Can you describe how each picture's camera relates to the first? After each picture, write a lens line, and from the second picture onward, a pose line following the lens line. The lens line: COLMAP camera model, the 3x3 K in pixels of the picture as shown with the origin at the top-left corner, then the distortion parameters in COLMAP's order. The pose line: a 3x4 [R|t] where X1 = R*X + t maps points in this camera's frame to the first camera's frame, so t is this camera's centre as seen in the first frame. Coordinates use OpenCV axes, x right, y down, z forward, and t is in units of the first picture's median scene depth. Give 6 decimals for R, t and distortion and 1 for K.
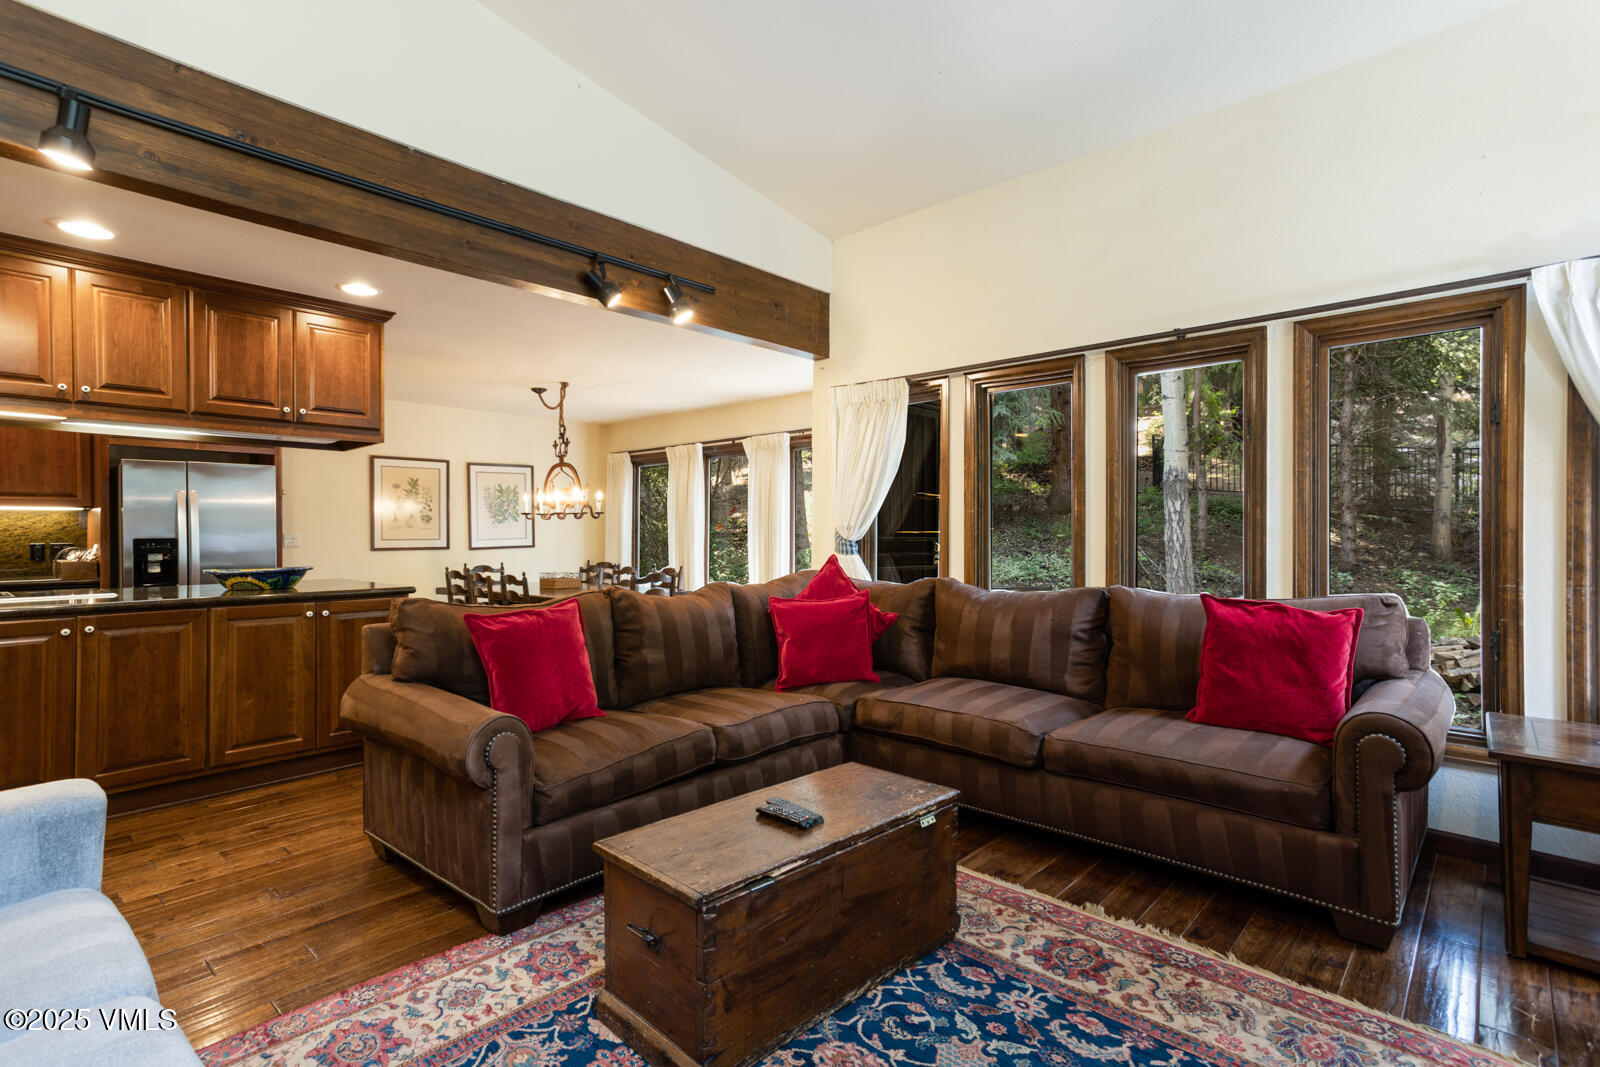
lens RADIAL K [[767.7, 0, 797.1], [0, 767.7, 550.4], [0, 0, 1]] dist [-0.000212, 0.000242]
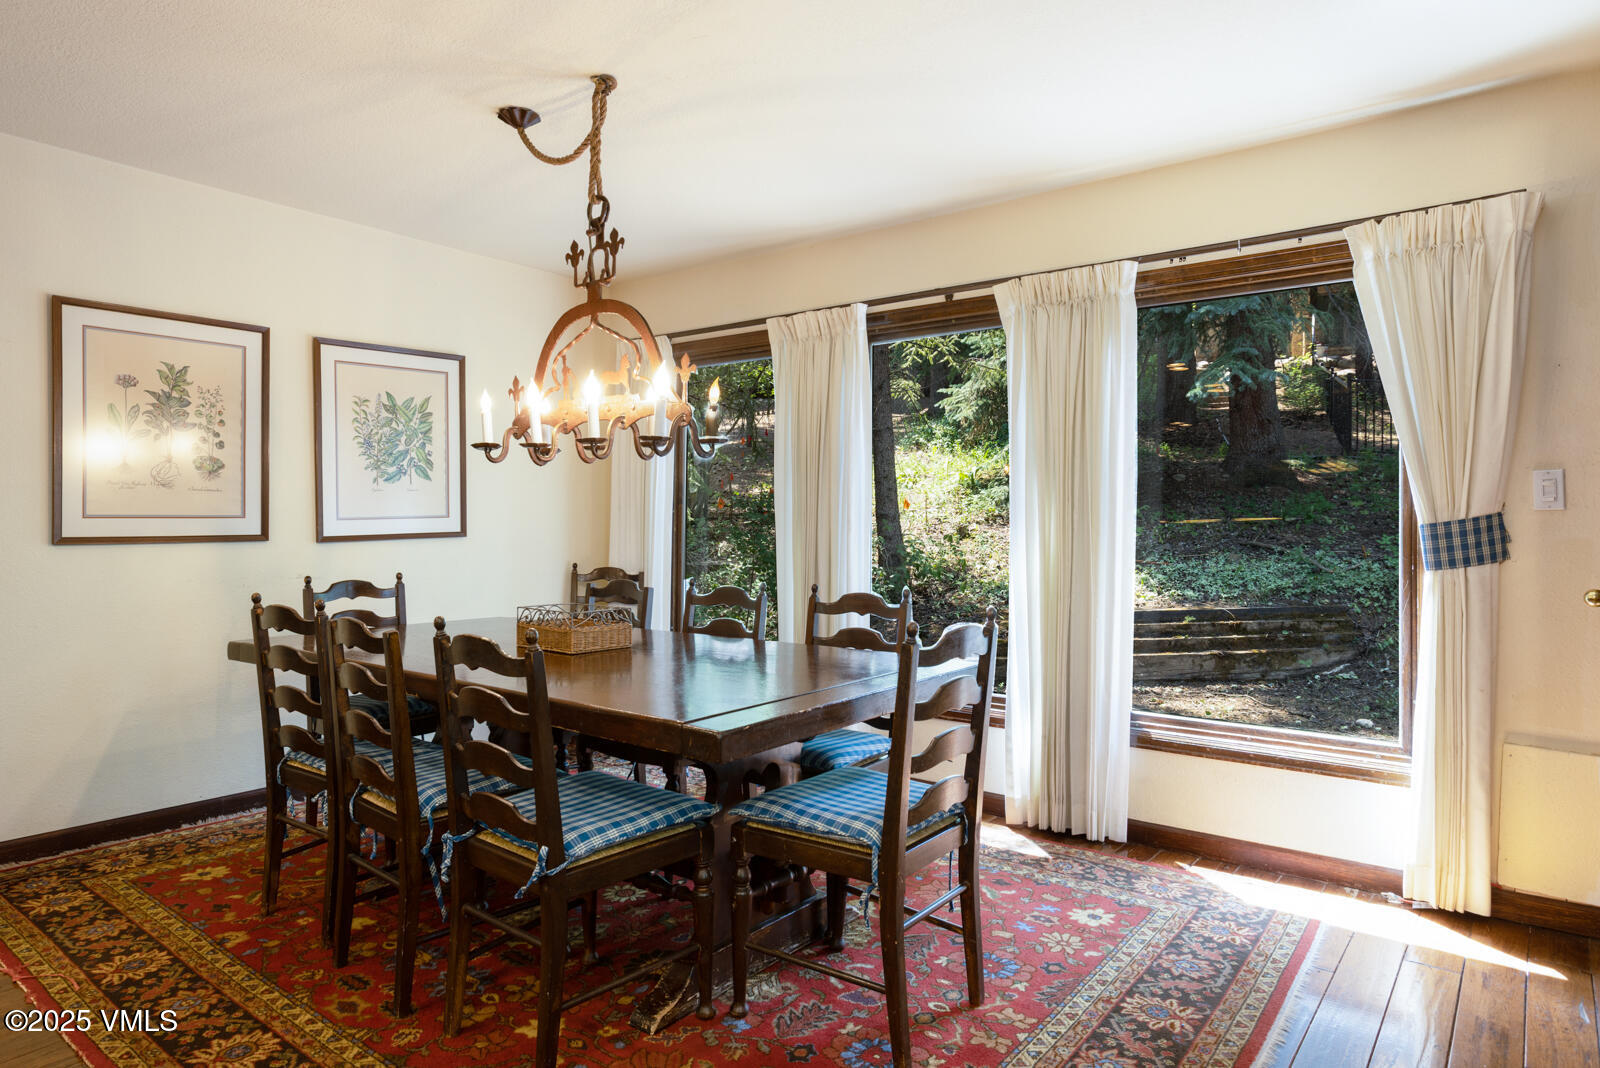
lens RADIAL K [[917.9, 0, 800.0], [0, 917.9, 534.0], [0, 0, 1]] dist [0.001626, 0.001411]
pose [[0.995887, 0.005941, 0.090411, -0.211470], [-0.005503, 0.999972, -0.005092, -0.004110], [-0.090438, 0.004574, 0.995892, 0.480377]]
